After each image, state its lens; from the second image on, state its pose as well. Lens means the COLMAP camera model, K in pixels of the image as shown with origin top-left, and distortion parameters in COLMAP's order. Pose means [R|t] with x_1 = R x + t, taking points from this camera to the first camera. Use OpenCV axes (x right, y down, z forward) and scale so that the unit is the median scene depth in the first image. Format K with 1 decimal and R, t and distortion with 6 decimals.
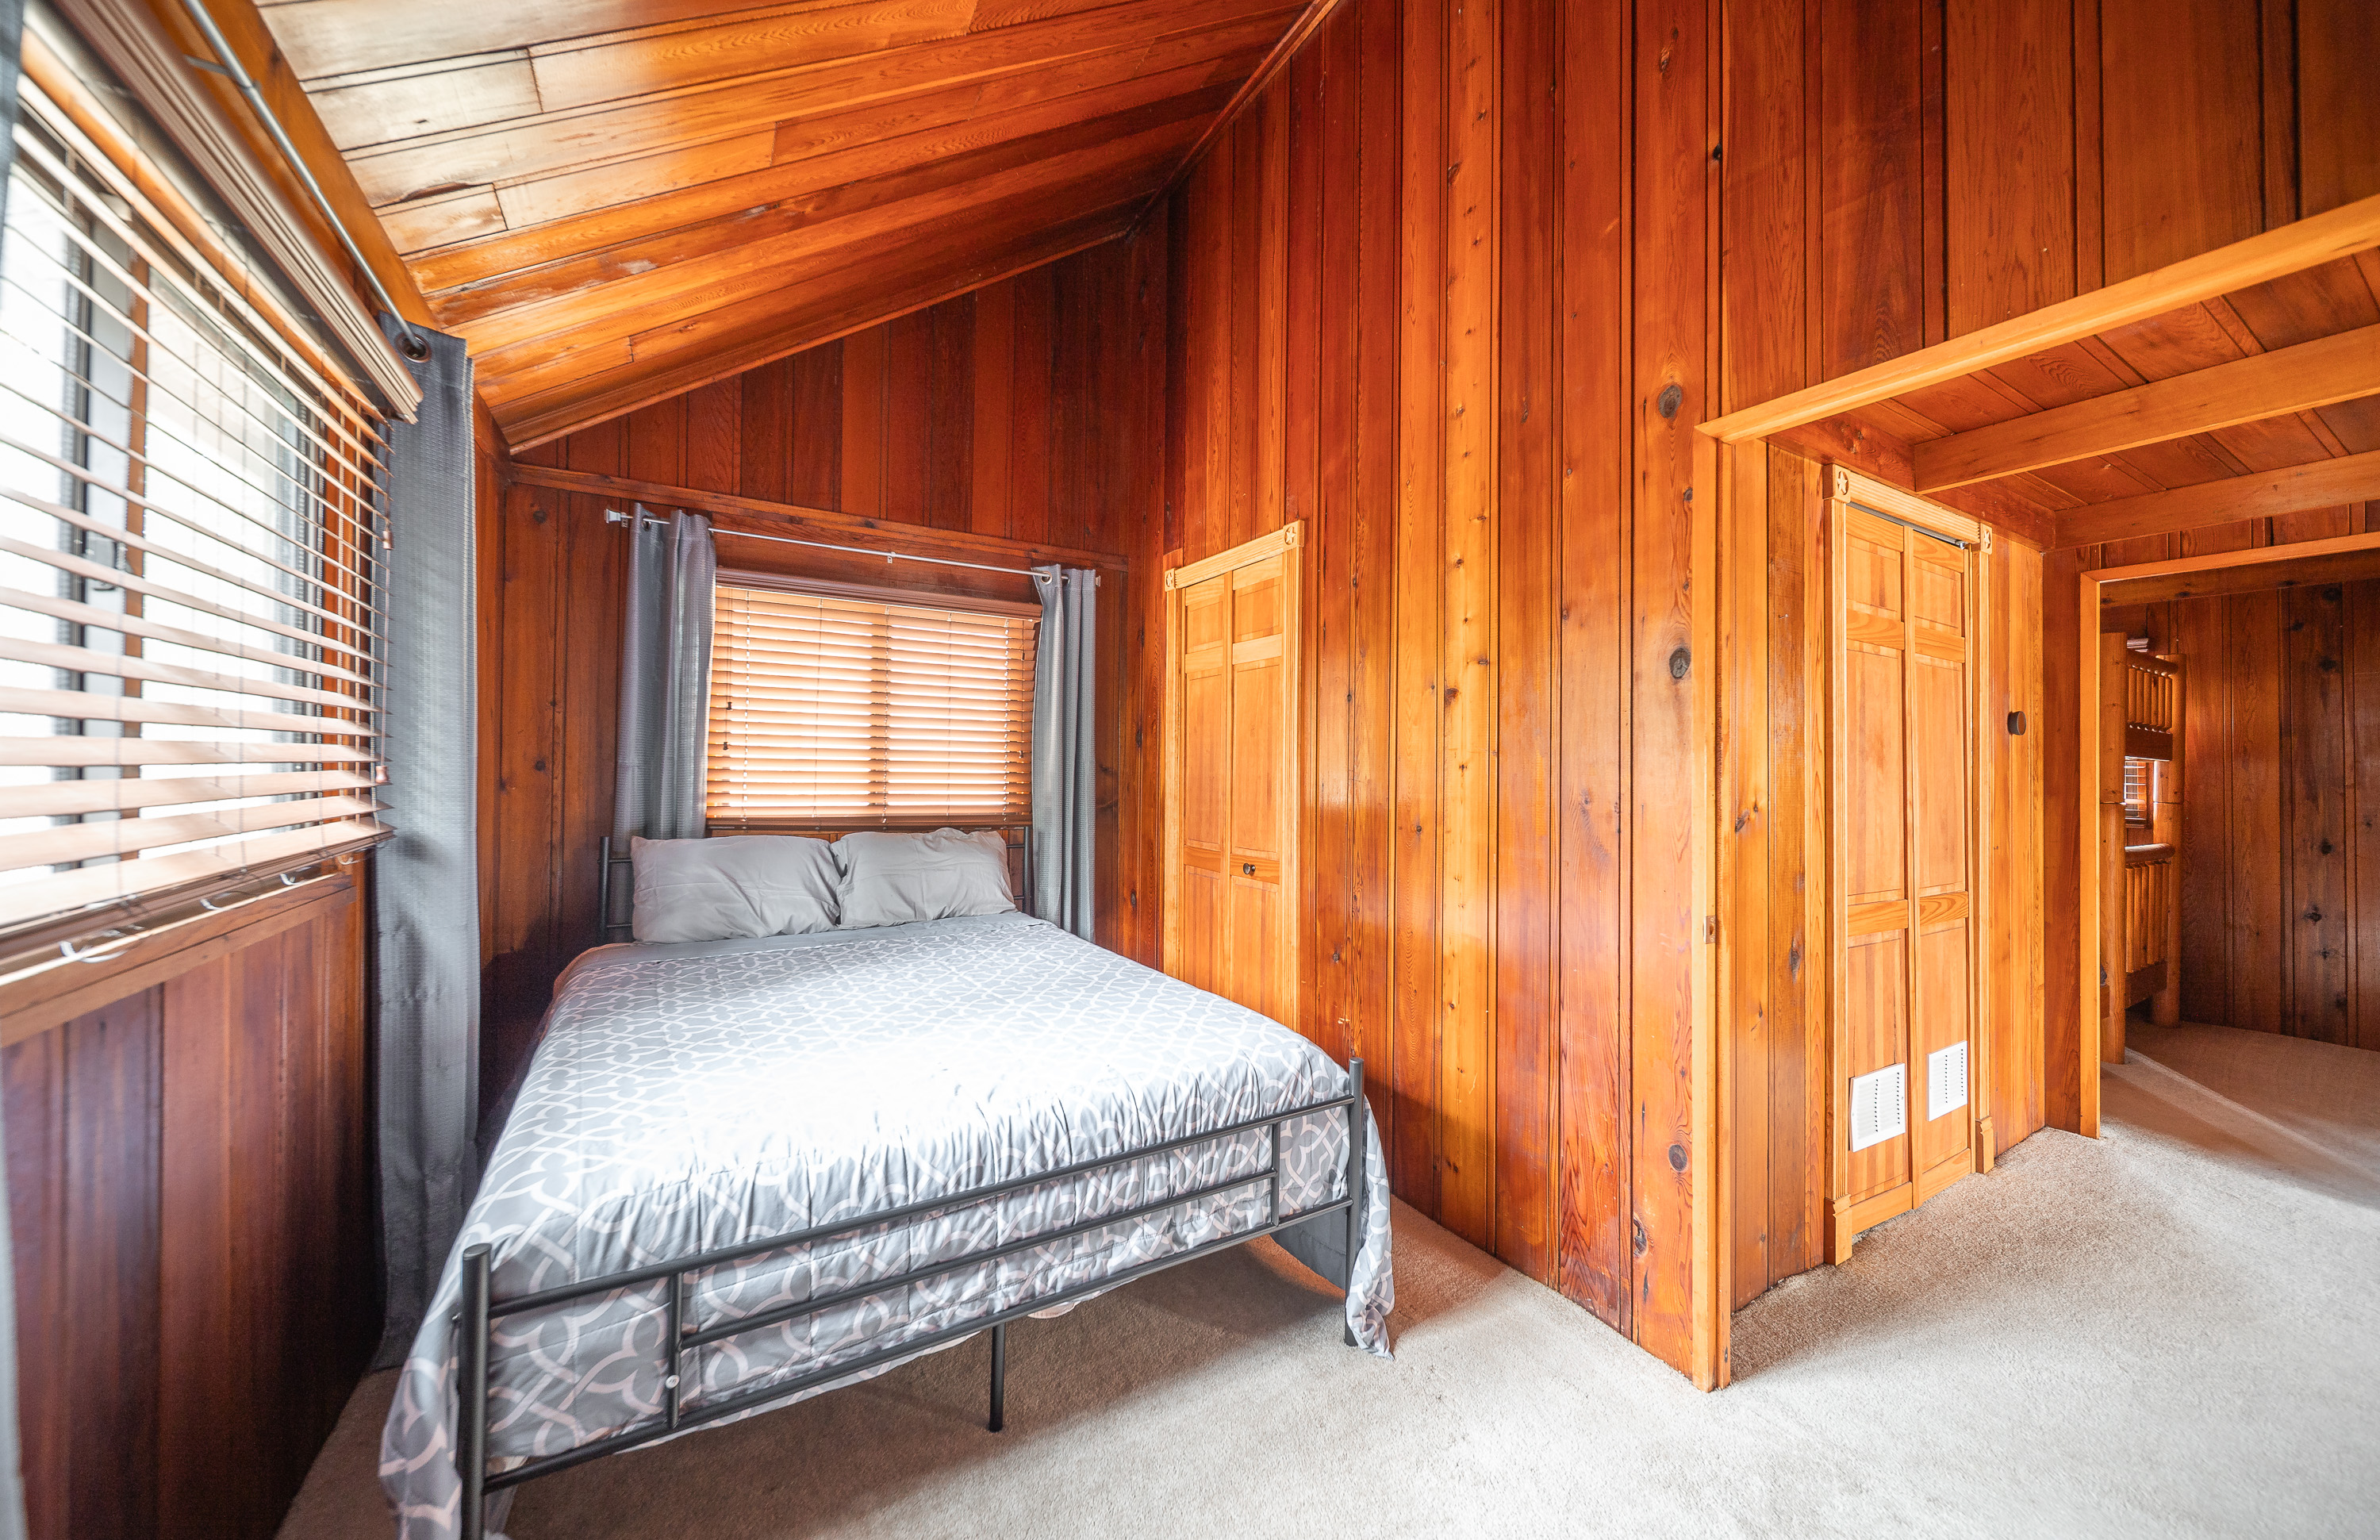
lens RADIAL K [[833.4, 0, 1185.3], [0, 833.4, 758.3], [0, 0, 1]] dist [-0.002381, -0.000186]
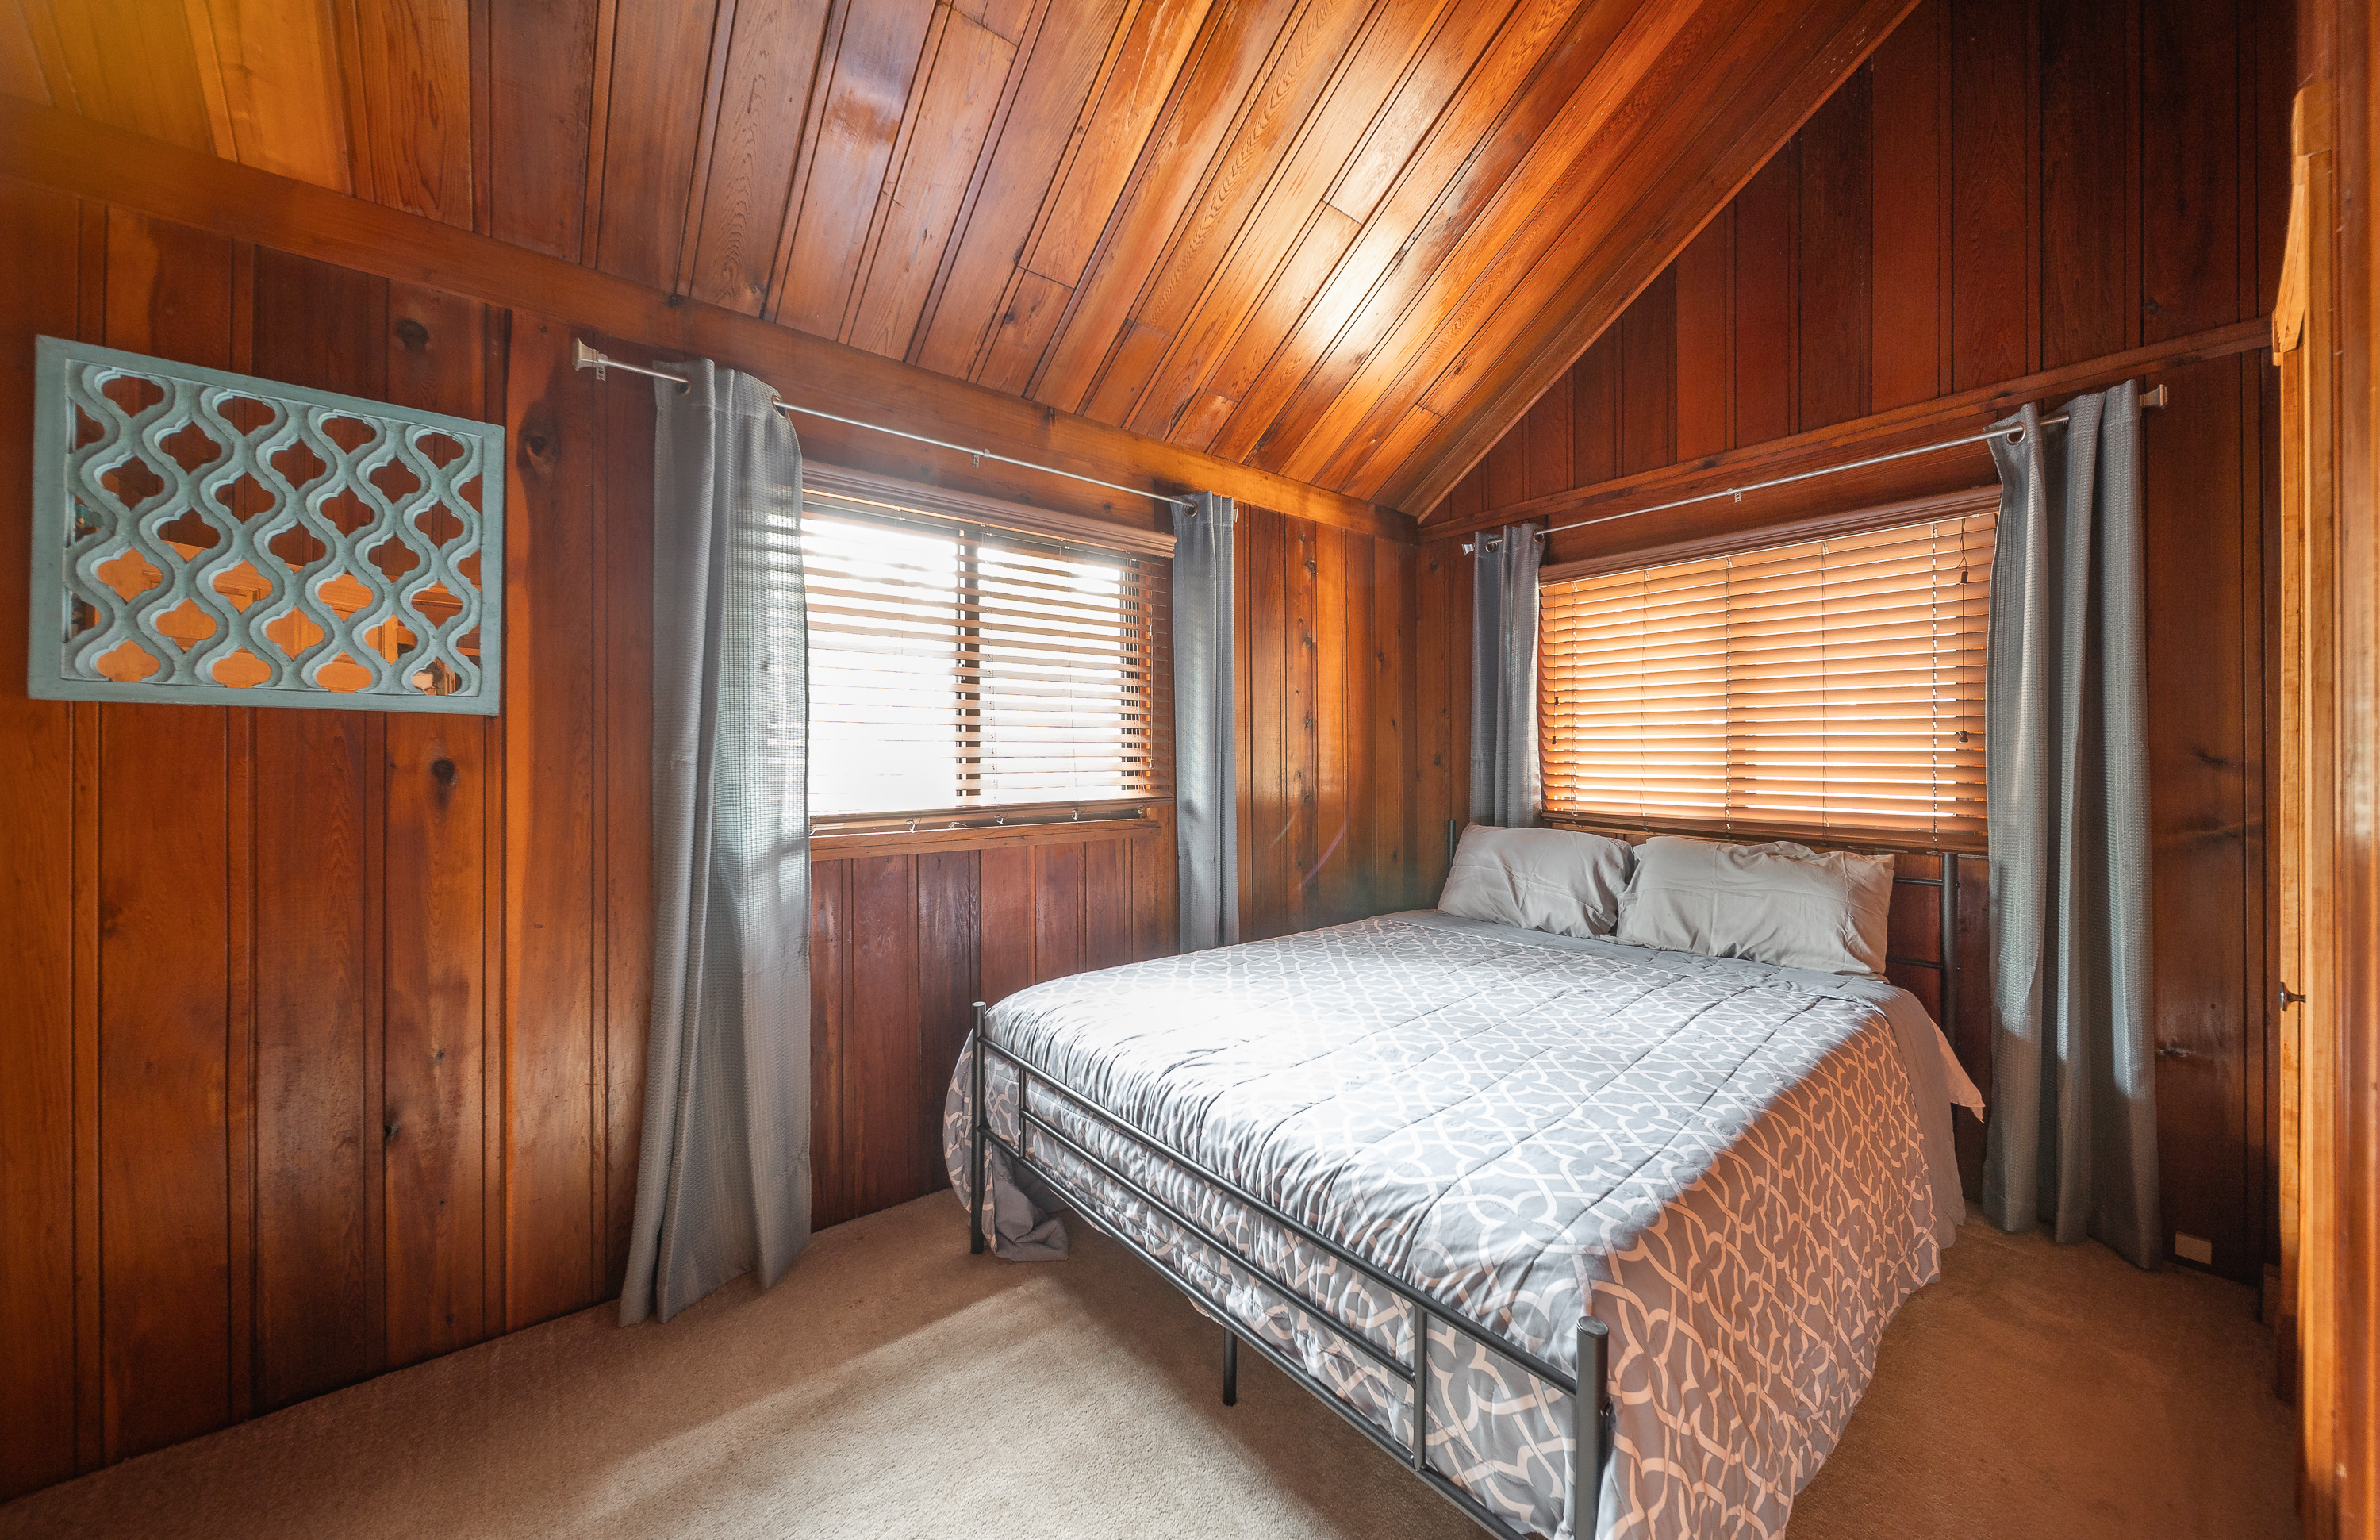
lens RADIAL K [[833.4, 0, 1185.3], [0, 833.4, 758.3], [0, 0, 1]] dist [-0.002381, -0.000186]
pose [[0.146667, -0.012711, -0.989104, 0.708177], [0.012402, 0.999862, -0.011010, 0.023790], [0.989108, -0.010652, 0.146804, 0.726125]]
